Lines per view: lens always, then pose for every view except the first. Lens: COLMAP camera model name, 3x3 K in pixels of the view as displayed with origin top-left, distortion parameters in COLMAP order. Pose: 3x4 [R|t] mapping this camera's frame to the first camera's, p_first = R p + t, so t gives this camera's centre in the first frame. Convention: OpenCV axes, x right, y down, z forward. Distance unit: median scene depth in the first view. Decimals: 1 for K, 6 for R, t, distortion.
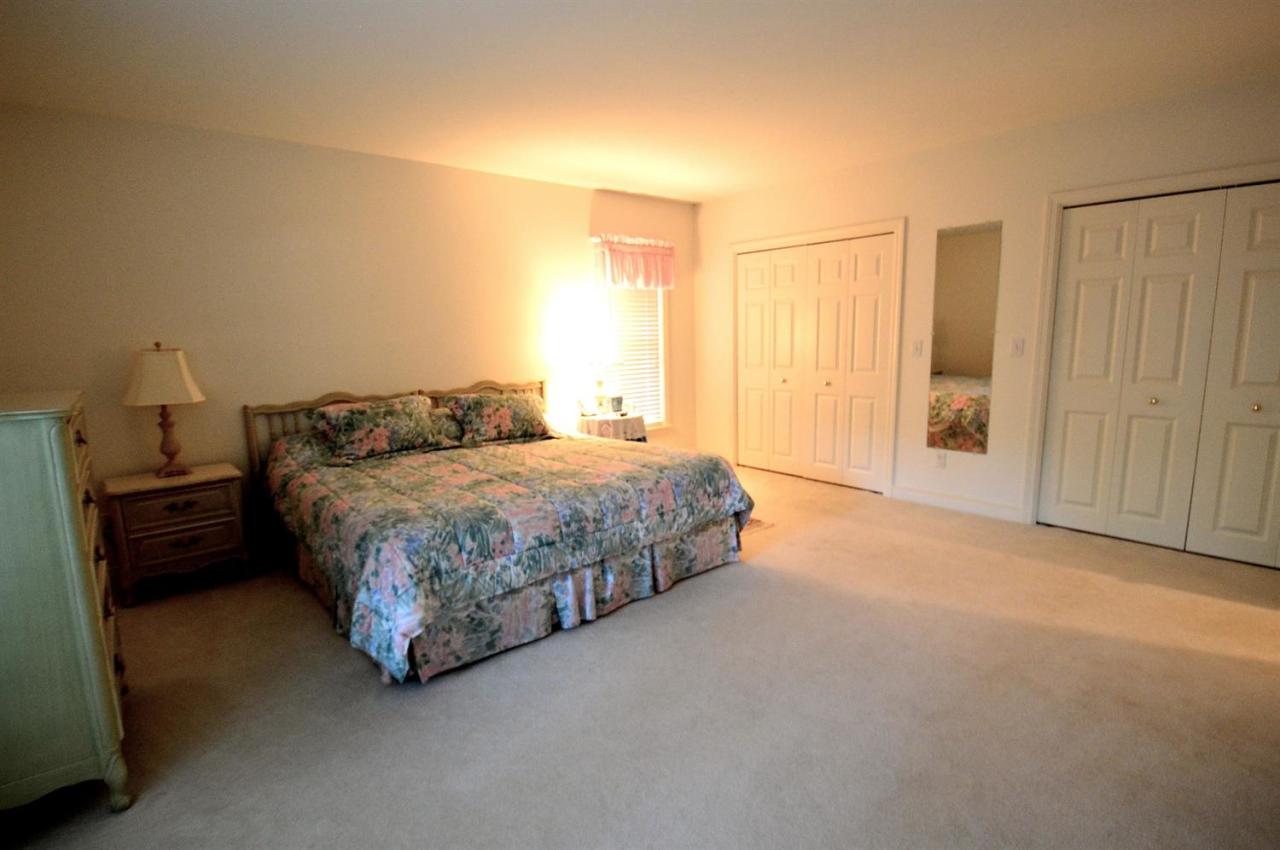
lens RADIAL K [[586.3, 0, 644.1], [0, 586.3, 421.4], [0, 0, 1]] dist [-0.000410, 0.000008]
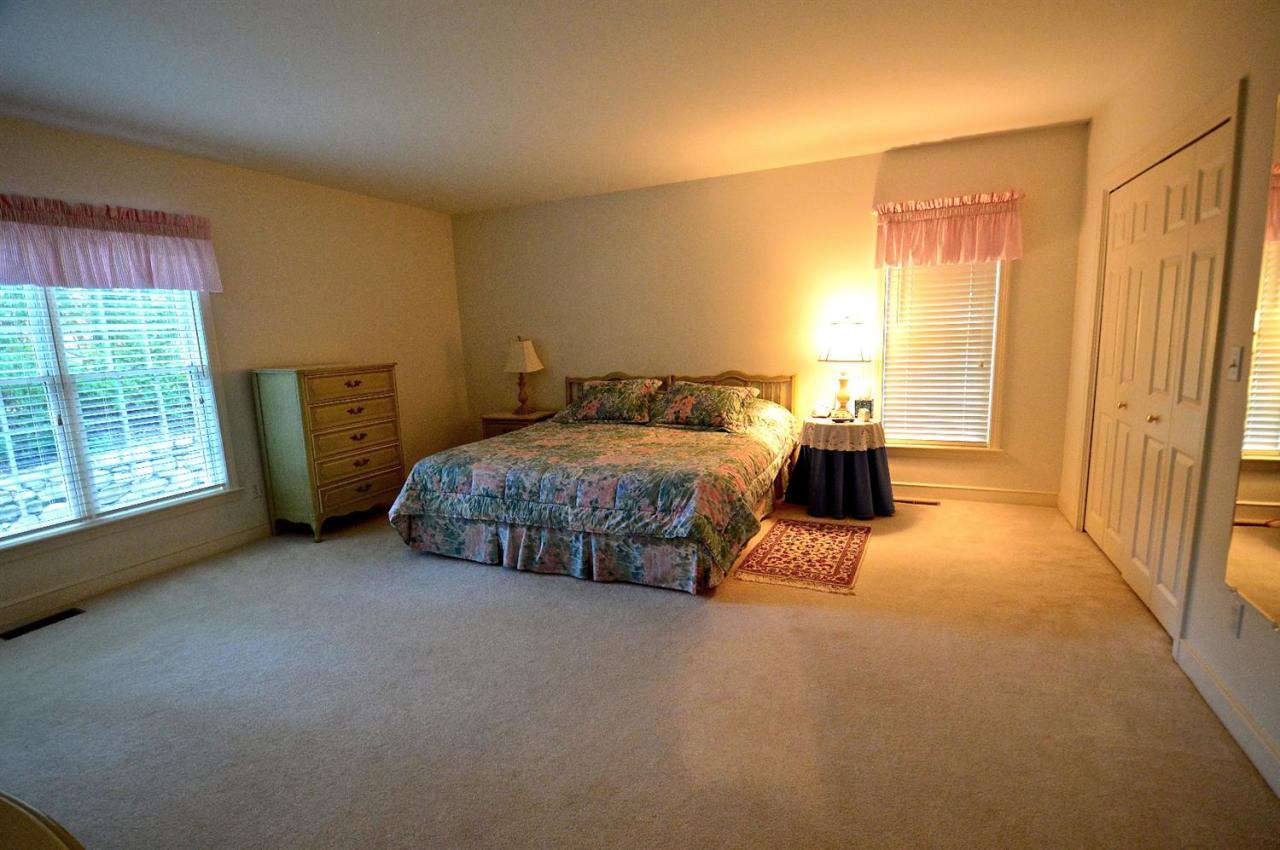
lens RADIAL K [[586.3, 0, 645.0], [0, 586.3, 422.3], [0, 0, 1]] dist [-0.000410, 0.000008]
pose [[0.462812, 0.143555, -0.874755, 0.955828], [-0.108324, 0.988563, 0.104921, -0.112944], [0.879813, 0.046198, 0.473069, 0.565477]]
